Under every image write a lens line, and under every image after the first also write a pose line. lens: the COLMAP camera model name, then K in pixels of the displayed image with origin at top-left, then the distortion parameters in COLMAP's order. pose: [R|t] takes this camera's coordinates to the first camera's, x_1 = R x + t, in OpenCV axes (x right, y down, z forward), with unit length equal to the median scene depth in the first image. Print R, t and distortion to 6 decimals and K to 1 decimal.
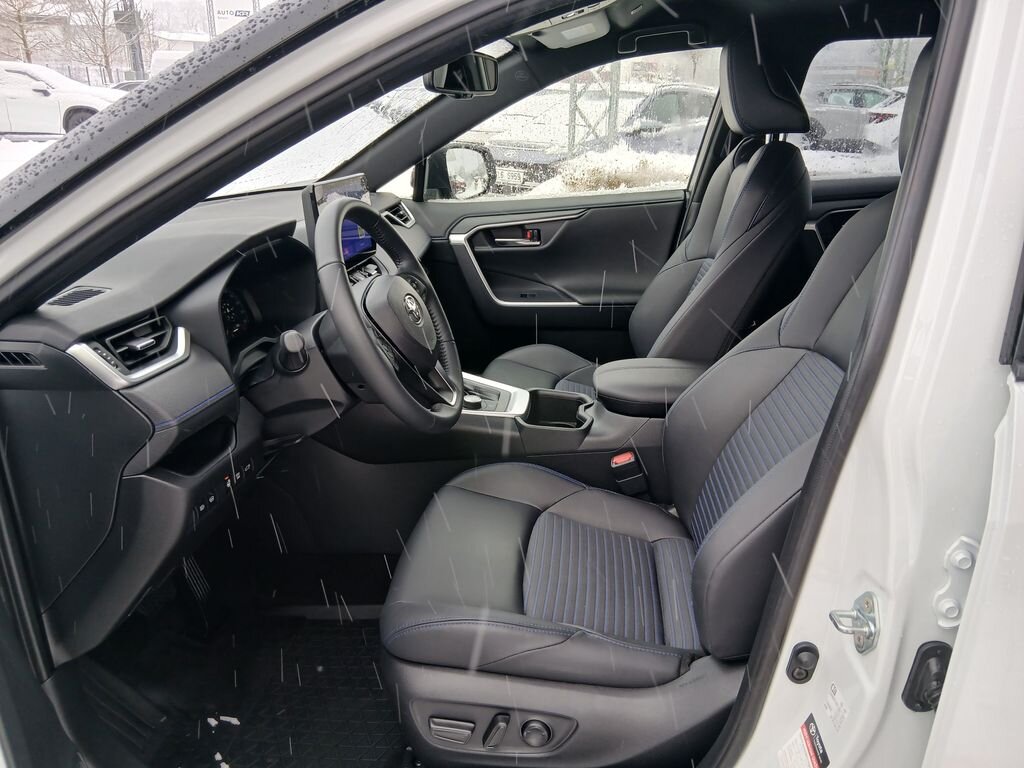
lens RADIAL K [[797.0, 0, 516.6], [0, 797.0, 378.7], [0, 0, 1]] dist [0.063290, -0.100906]
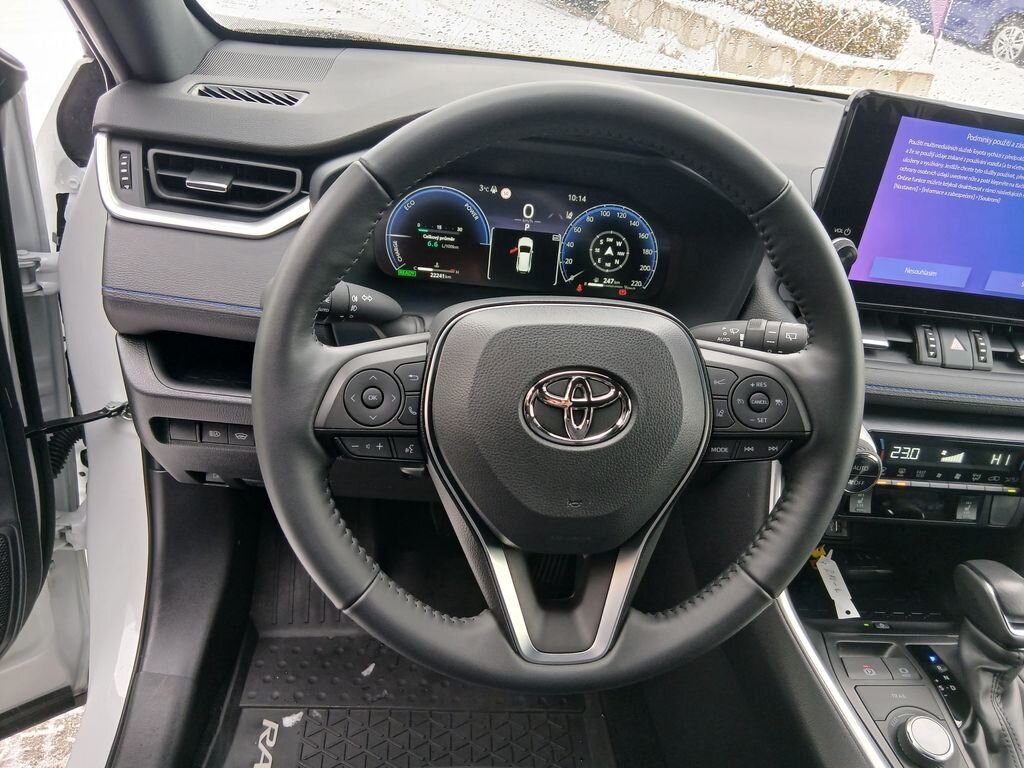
lens RADIAL K [[775.8, 0, 521.3], [0, 775.8, 380.2], [0, 0, 1]] dist [0.129889, -0.198535]
pose [[0.180827, 0.534171, -0.825811, 0.124600], [-0.439665, 0.794987, 0.417960, -0.175637], [0.879770, 0.287502, 0.378611, 0.593914]]
